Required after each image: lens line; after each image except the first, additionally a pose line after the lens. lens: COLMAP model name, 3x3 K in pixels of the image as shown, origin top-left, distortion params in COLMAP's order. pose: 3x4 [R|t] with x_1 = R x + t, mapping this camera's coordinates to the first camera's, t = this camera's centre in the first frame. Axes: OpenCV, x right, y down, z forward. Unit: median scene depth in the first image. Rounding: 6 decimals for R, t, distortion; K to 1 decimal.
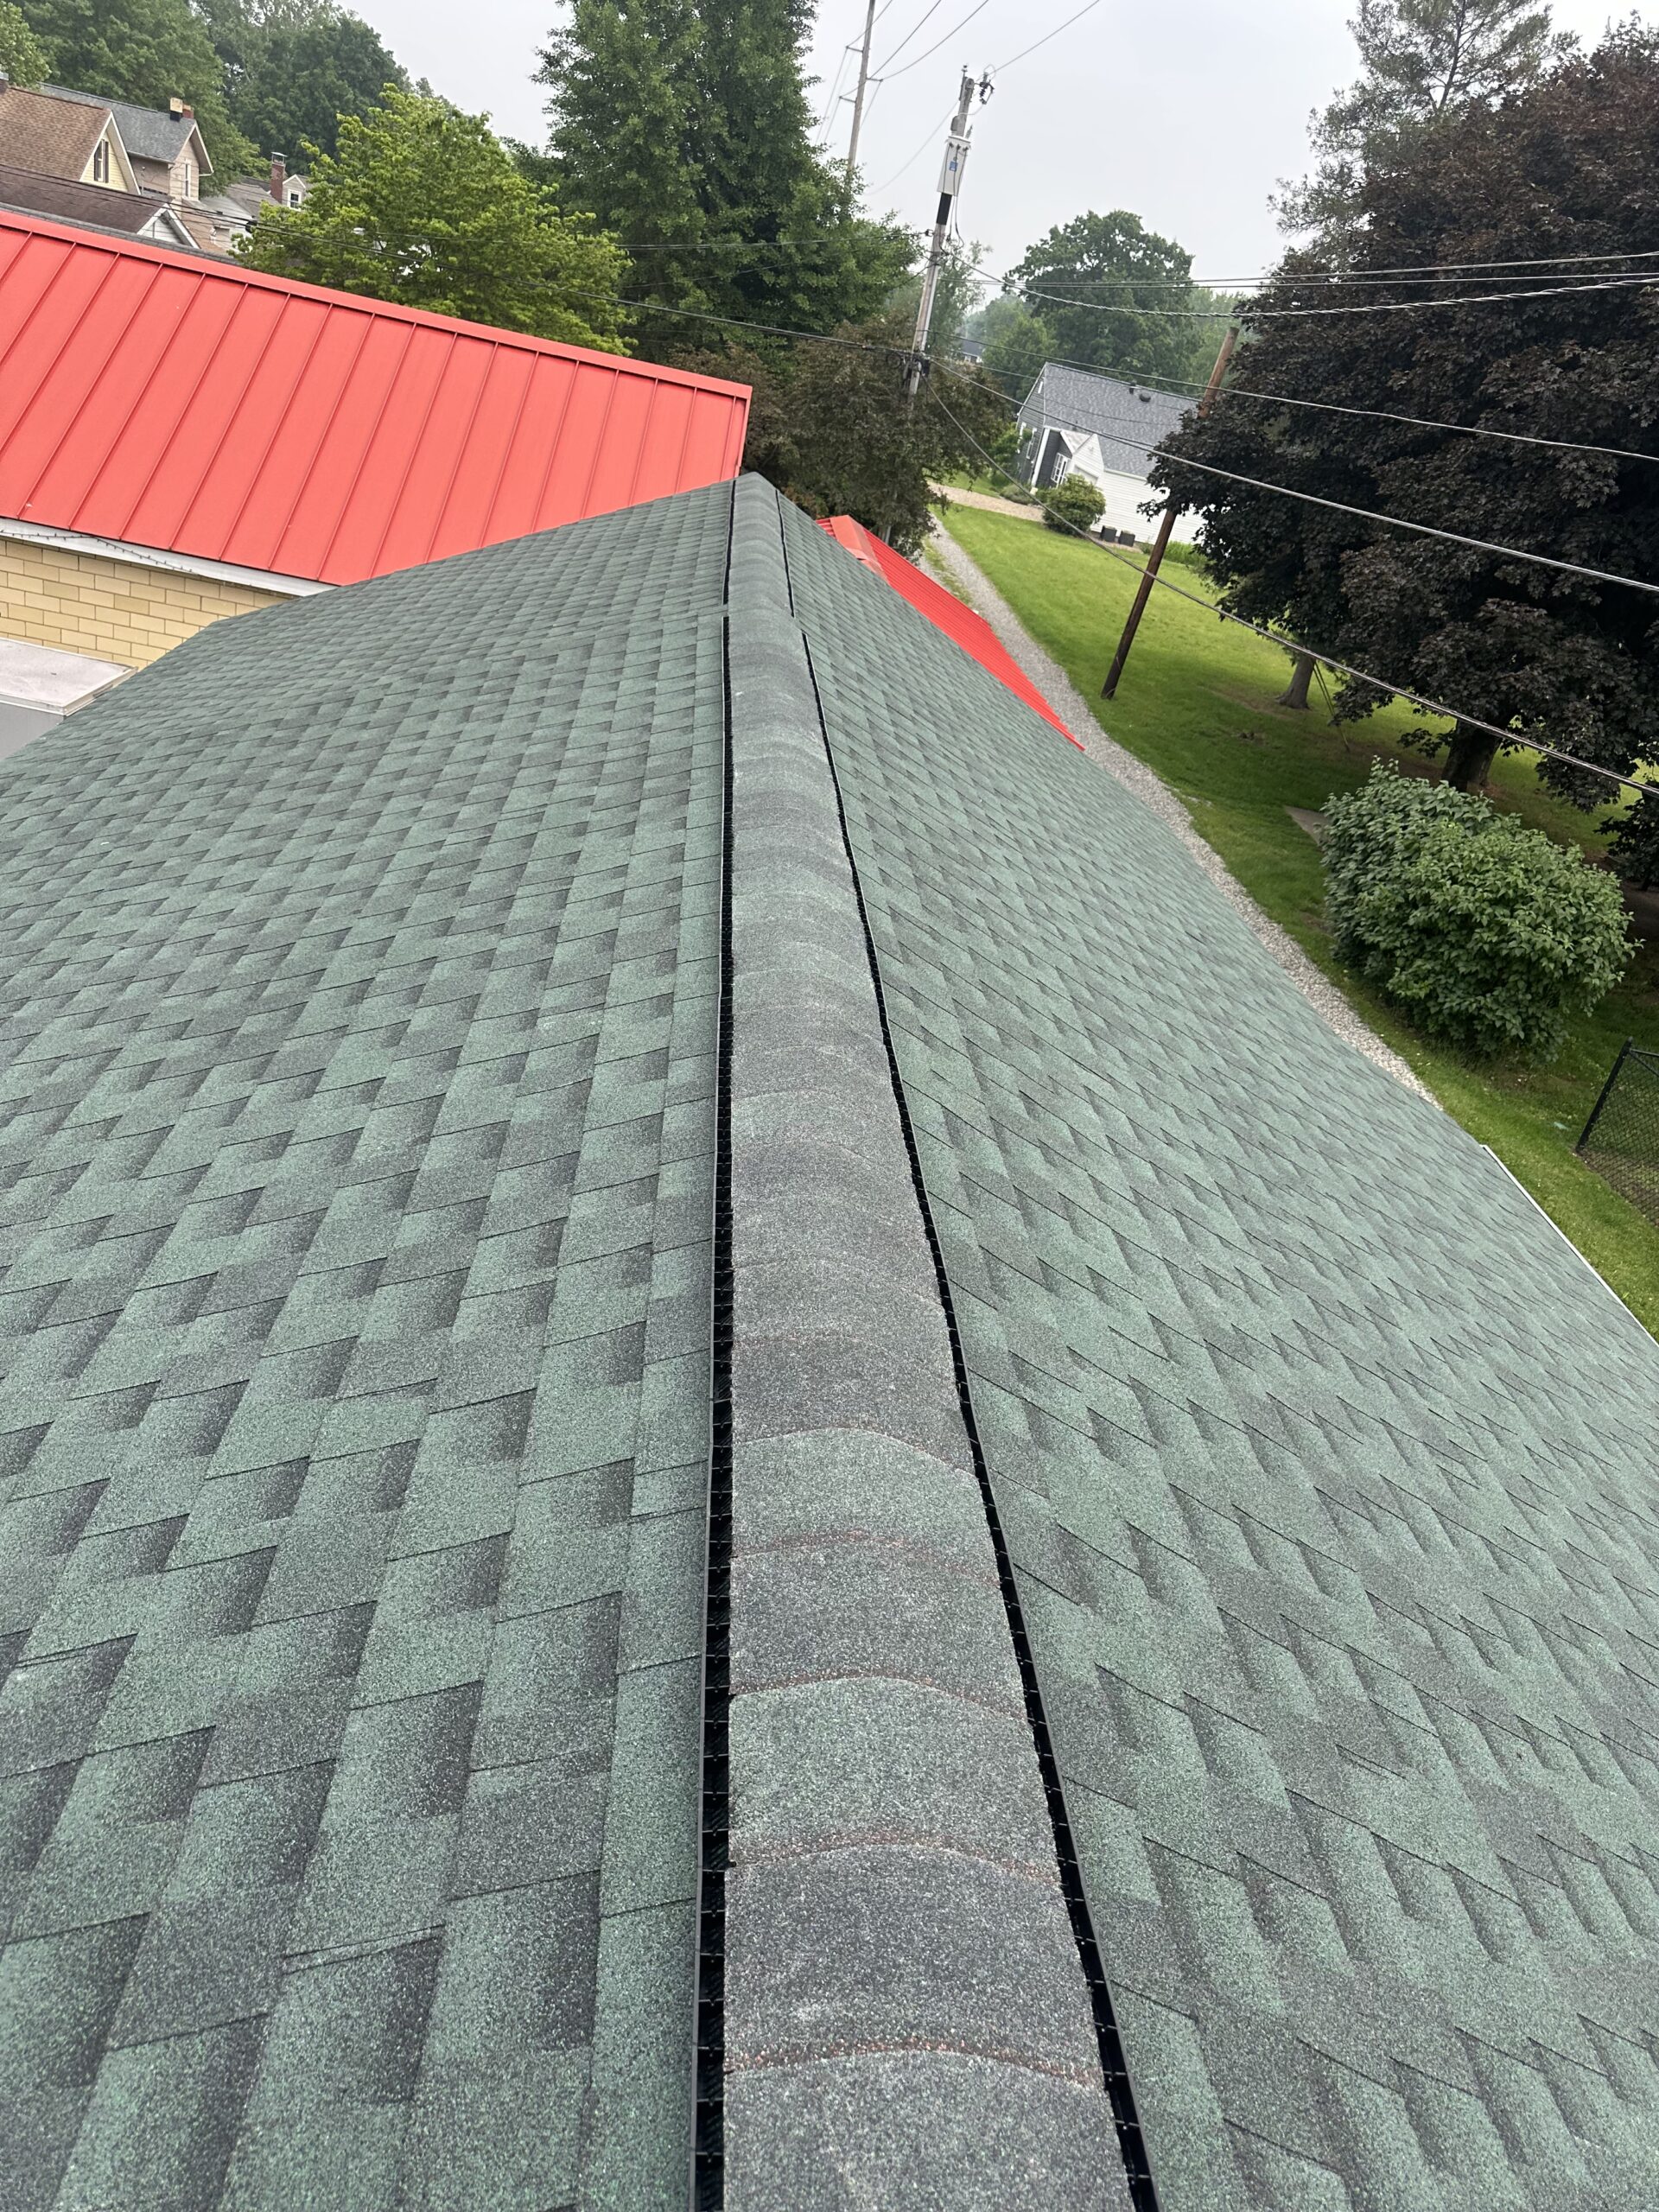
lens RADIAL K [[1616.2, 0, 820.0], [0, 1616.2, 1121.4], [0, 0, 1]] dist [0.078033, -0.061141]
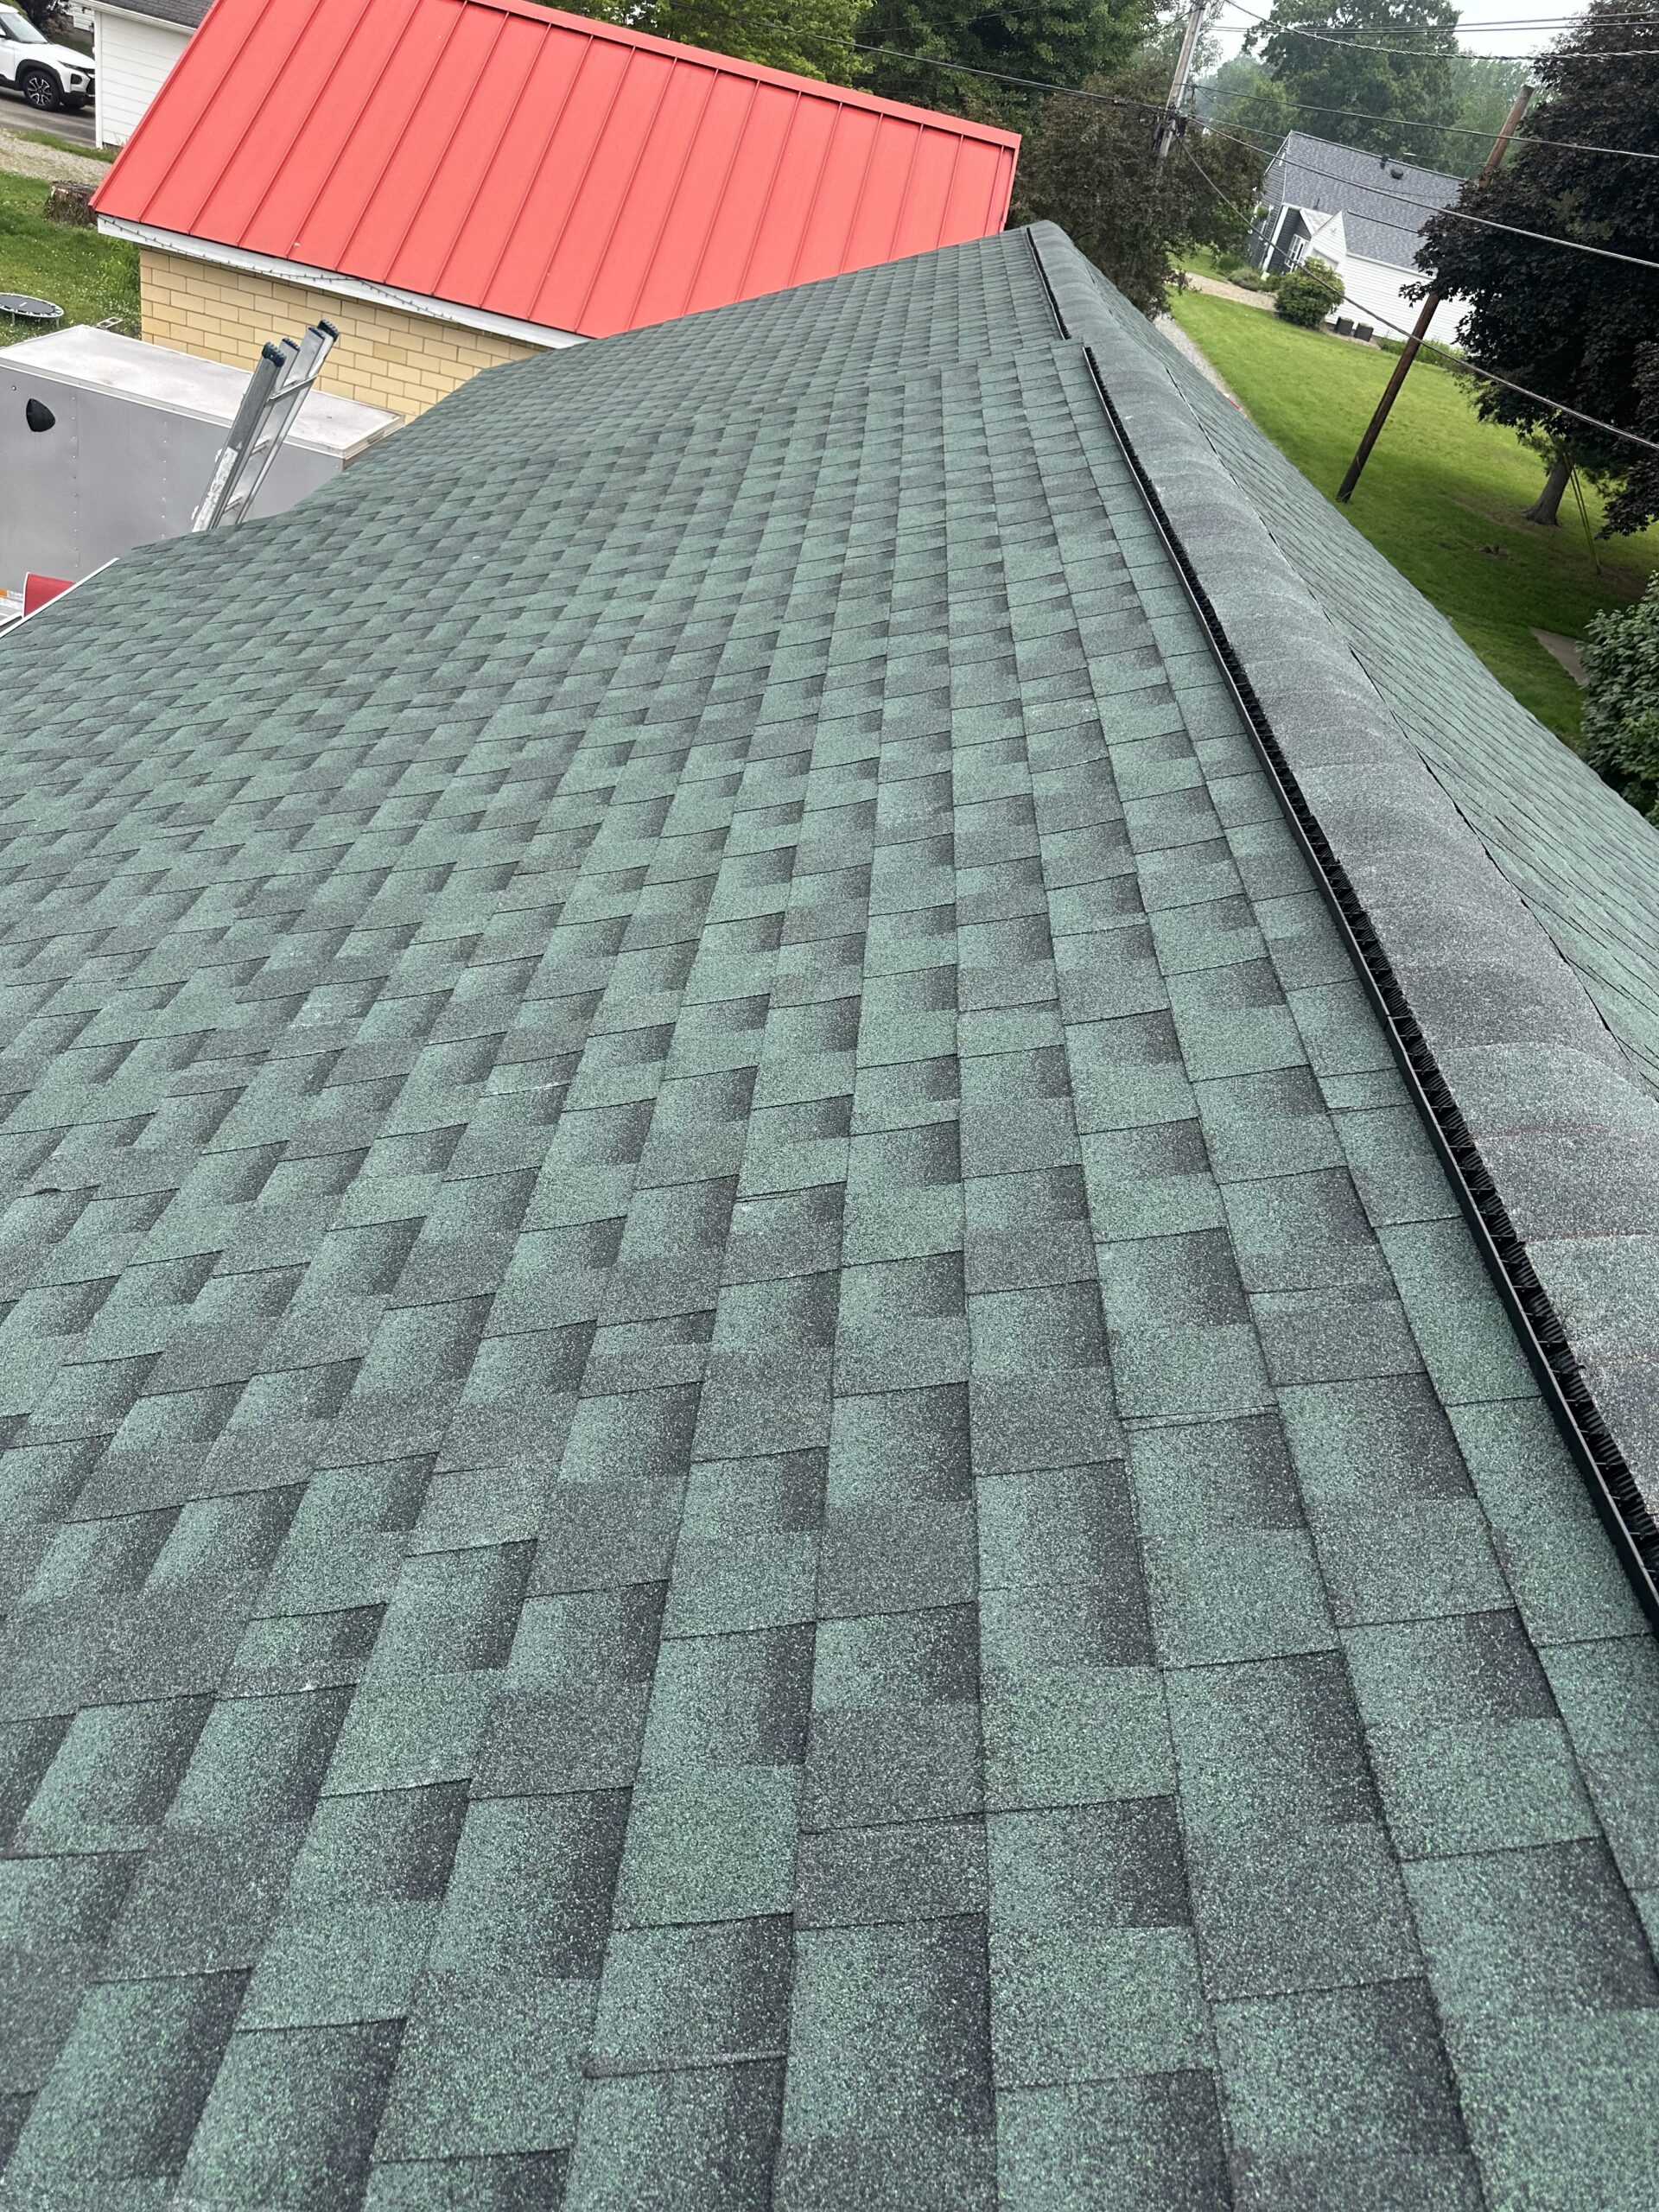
lens RADIAL K [[1616.2, 0, 812.0], [0, 1616.2, 1116.9], [0, 0, 1]] dist [0.078033, -0.061141]
pose [[0.993455, 0.073827, -0.087159, -0.101032], [-0.064198, 0.992017, 0.108543, 0.044581], [0.094477, -0.102237, 0.990263, -0.018385]]
